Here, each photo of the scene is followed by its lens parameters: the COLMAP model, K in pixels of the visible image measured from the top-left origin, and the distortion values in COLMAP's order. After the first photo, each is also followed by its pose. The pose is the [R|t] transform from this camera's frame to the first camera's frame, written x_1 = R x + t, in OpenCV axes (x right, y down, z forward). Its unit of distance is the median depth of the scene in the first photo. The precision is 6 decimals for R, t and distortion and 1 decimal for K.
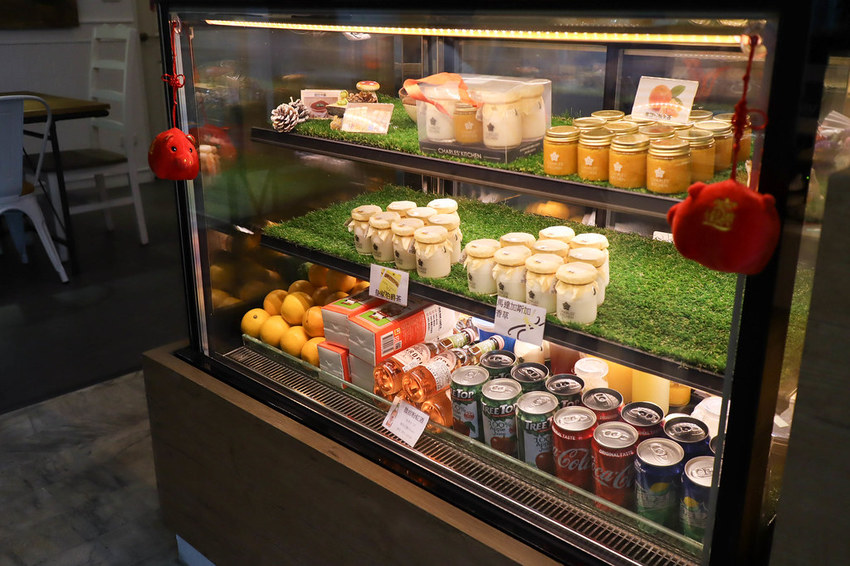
lens RADIAL K [[836.2, 0, 424.6], [0, 836.2, 280.4], [0, 0, 1]] dist [-0.000005, 0.000000]
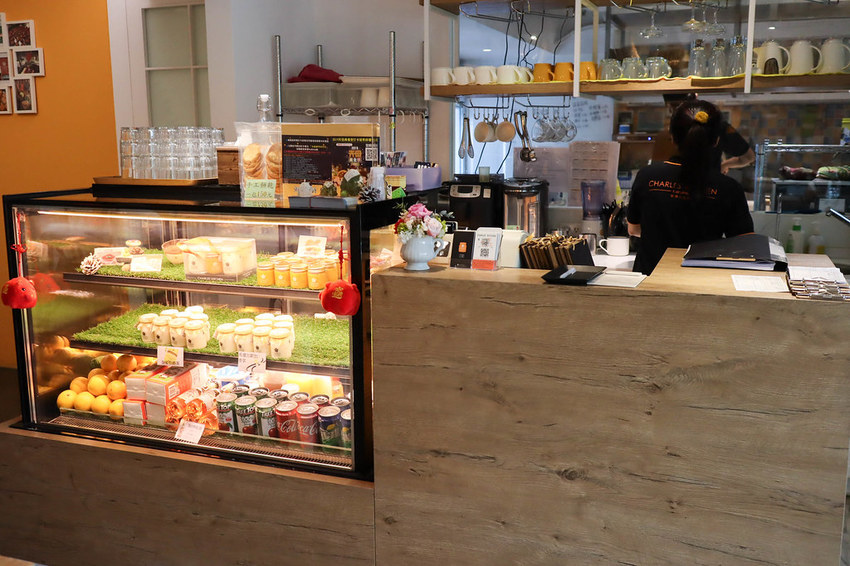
lens RADIAL K [[836.2, 0, 424.6], [0, 836.2, 281.4], [0, 0, 1]] dist [-0.000005, 0.000000]
pose [[0.917370, -0.074376, 0.391024, -0.245279], [0.129393, 0.984755, -0.116258, 0.132049], [-0.376416, 0.157247, 0.913008, -0.878829]]
